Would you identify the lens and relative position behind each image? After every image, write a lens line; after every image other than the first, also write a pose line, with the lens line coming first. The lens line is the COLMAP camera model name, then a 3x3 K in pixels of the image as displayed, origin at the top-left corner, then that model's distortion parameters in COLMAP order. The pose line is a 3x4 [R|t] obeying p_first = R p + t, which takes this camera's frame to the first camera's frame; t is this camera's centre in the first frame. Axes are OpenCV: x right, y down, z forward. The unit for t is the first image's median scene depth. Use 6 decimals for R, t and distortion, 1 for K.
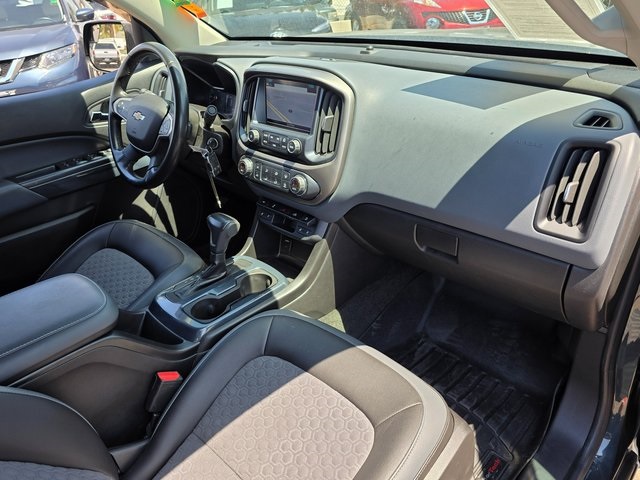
lens RADIAL K [[462.9, 0, 322.8], [0, 462.9, 243.7], [0, 0, 1]] dist [0.004786, -0.002950]
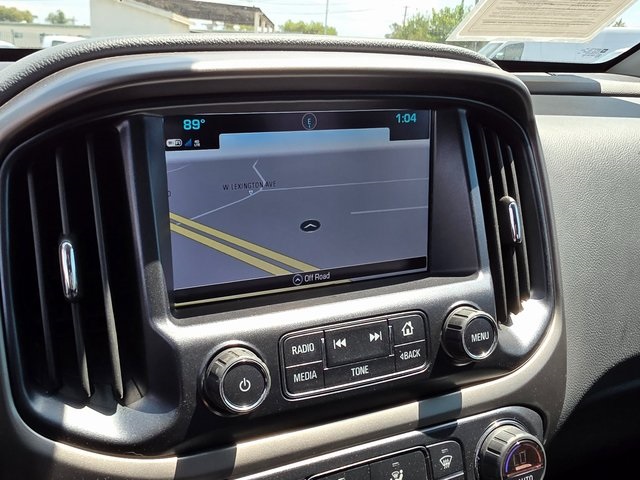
lens RADIAL K [[585.2, 0, 234.8], [0, 585.2, 250.3], [0, 0, 1]] dist [0.011147, 0.000000]
pose [[0.400455, -0.210193, 0.891883, -0.377751], [0.434817, 0.900359, 0.016958, -0.298139], [-0.806580, 0.381014, 0.451948, 0.894247]]
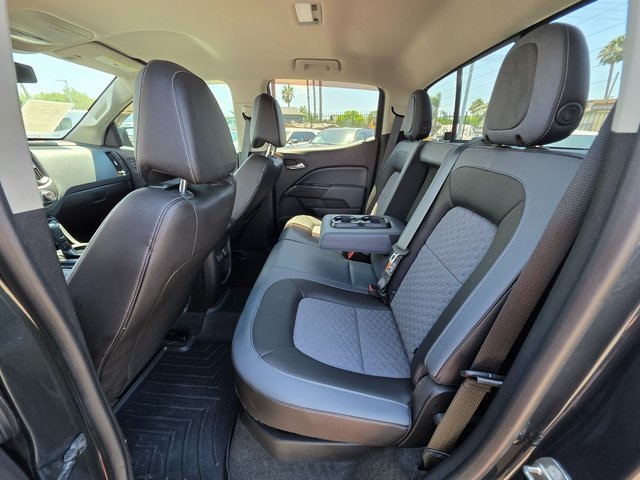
lens RADIAL K [[257.5, 0, 320.6], [0, 257.5, 240.7], [0, 0, 1]] dist [0.003282, -0.000578]
pose [[-0.668705, -0.231949, 0.706423, -1.611755], [0.401530, 0.686987, 0.605659, -0.191157], [-0.625785, 0.688657, -0.366257, 0.775358]]
